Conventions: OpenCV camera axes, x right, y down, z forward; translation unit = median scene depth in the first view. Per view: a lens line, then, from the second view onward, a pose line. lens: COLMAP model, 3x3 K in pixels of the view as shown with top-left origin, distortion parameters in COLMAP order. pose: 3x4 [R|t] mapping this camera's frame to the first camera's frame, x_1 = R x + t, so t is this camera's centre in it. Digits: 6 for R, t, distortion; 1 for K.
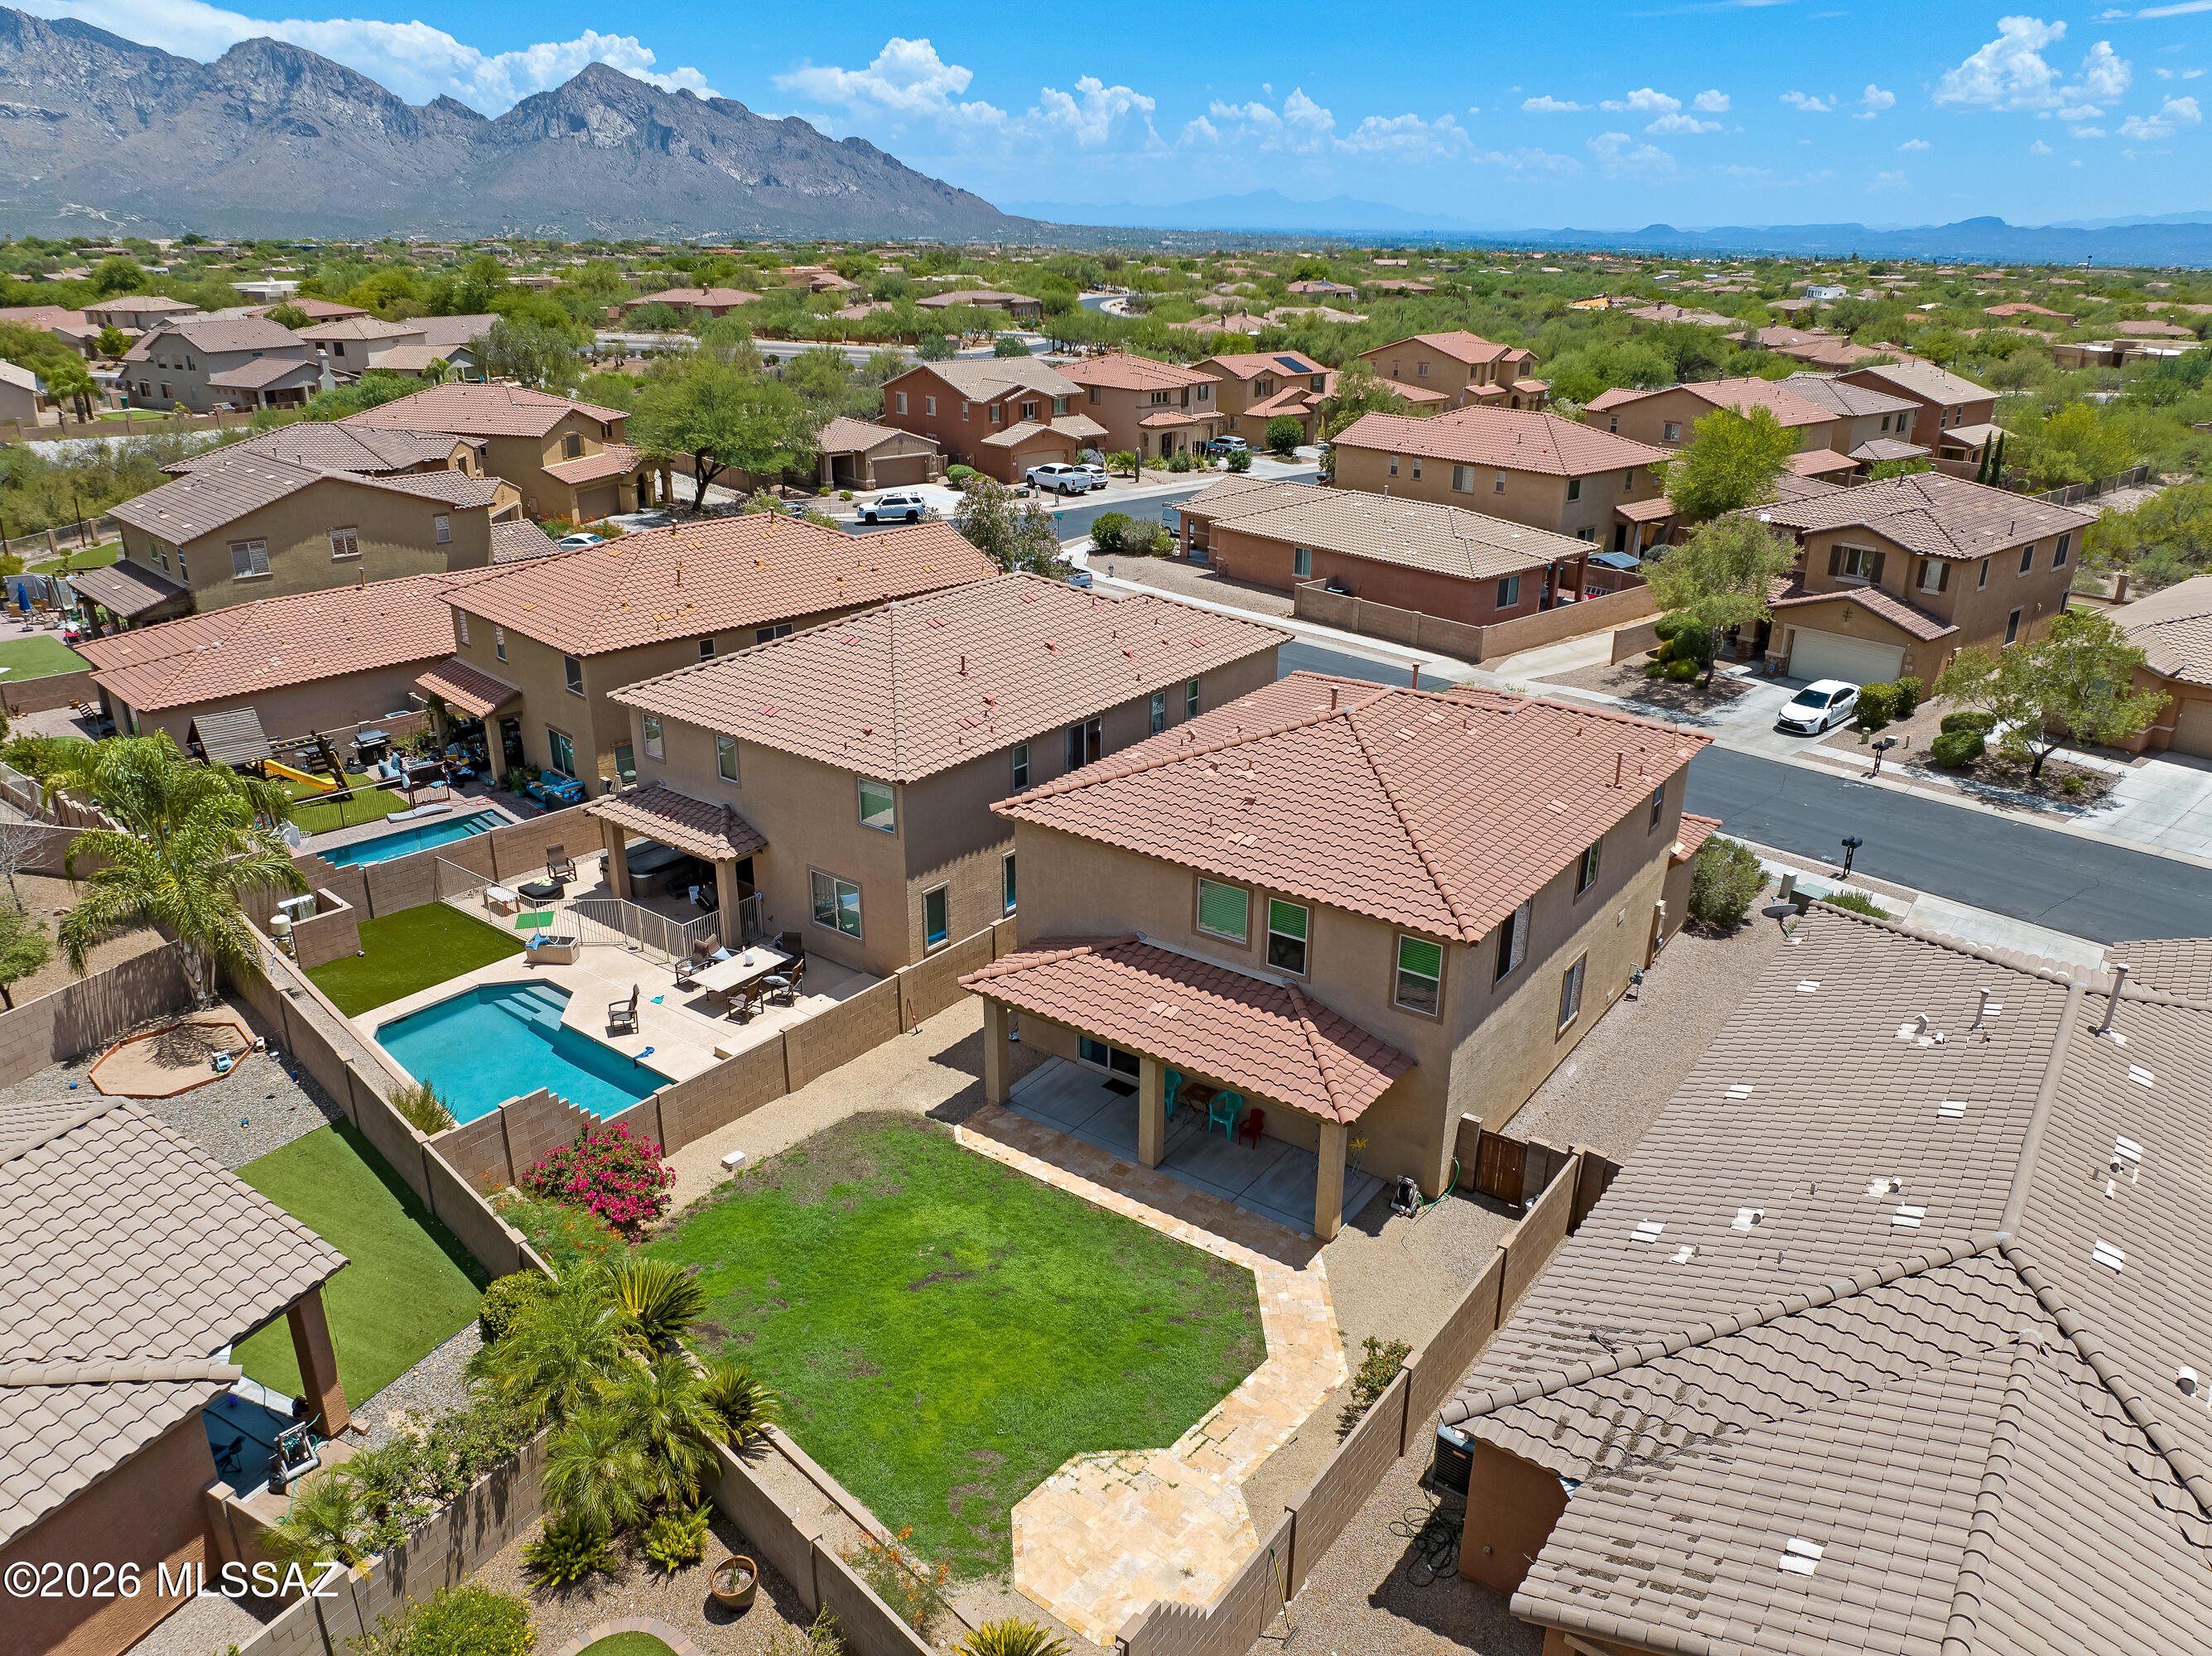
lens RADIAL K [[1535.9, 0, 1106.0], [0, 1535.9, 828.0], [0, 0, 1]] dist [-0.028291, 0.000607]
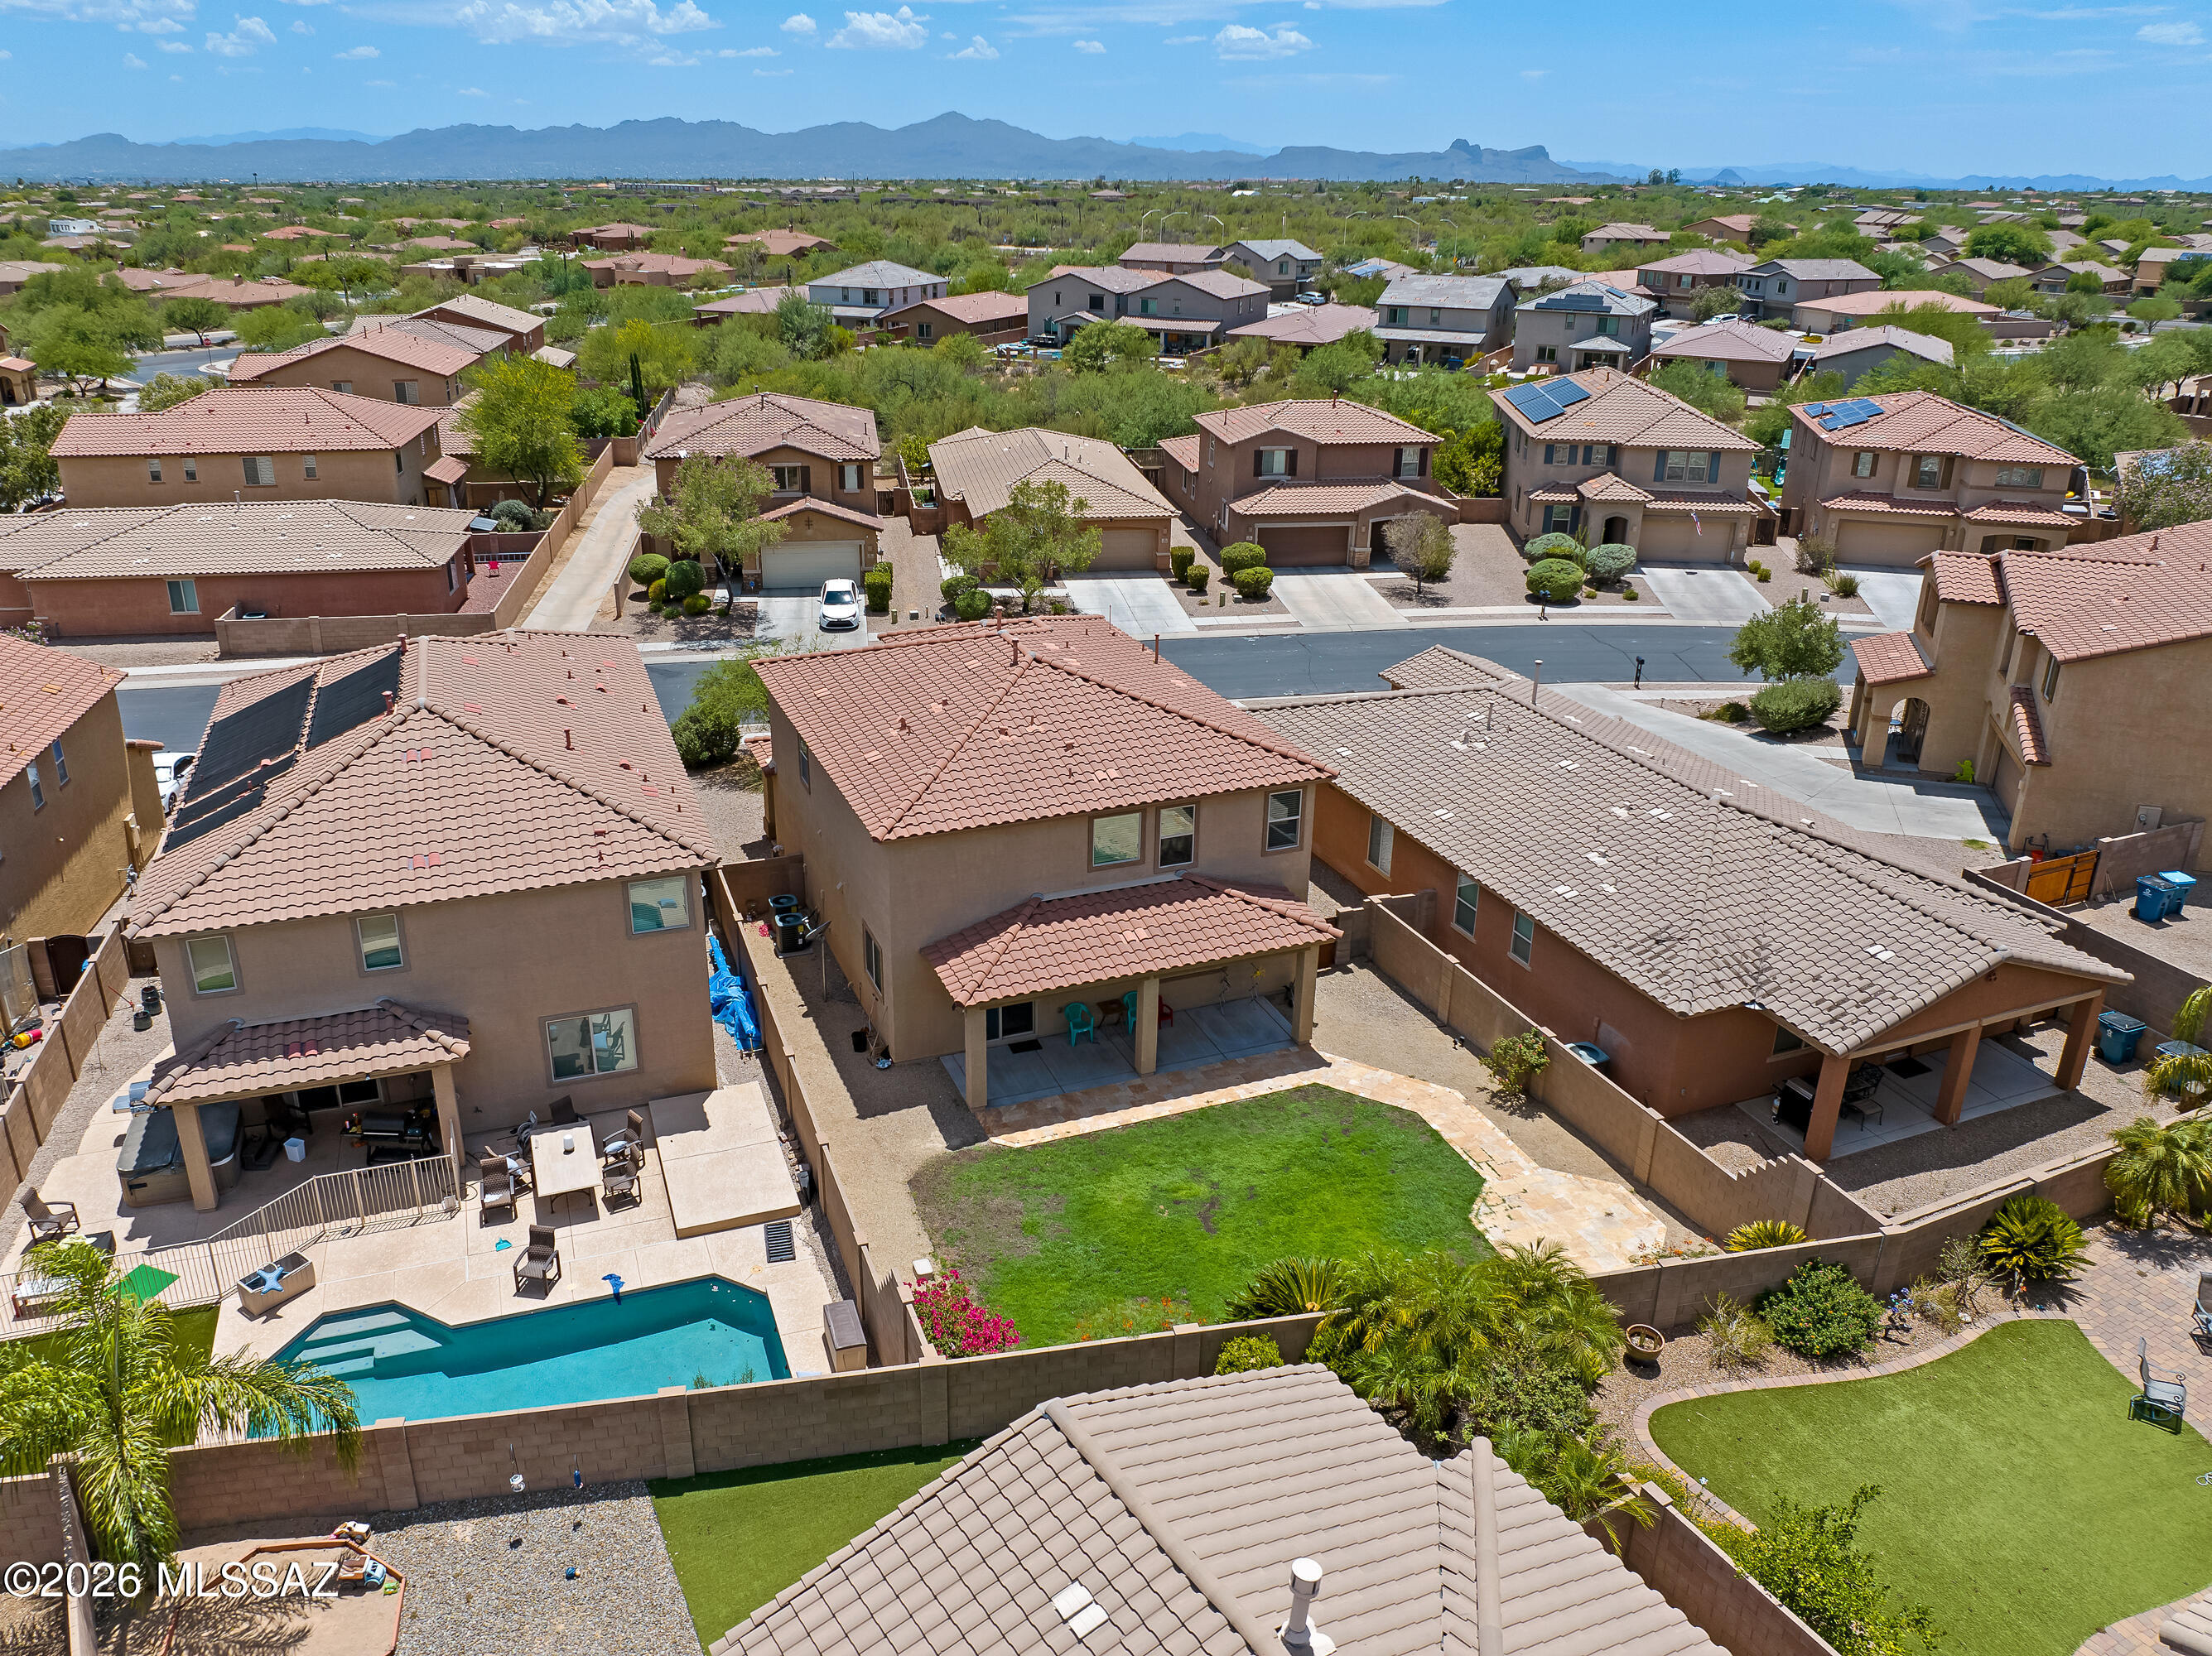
lens RADIAL K [[1570.7, 0, 1106.0], [0, 1570.7, 828.0], [0, 0, 1]] dist [-0.036973, 0.000453]
pose [[0.542318, -0.332613, 0.771530, -0.611298], [0.303626, 0.933826, 0.189157, -0.130829], [-0.783391, 0.131673, 0.607421, 0.227043]]
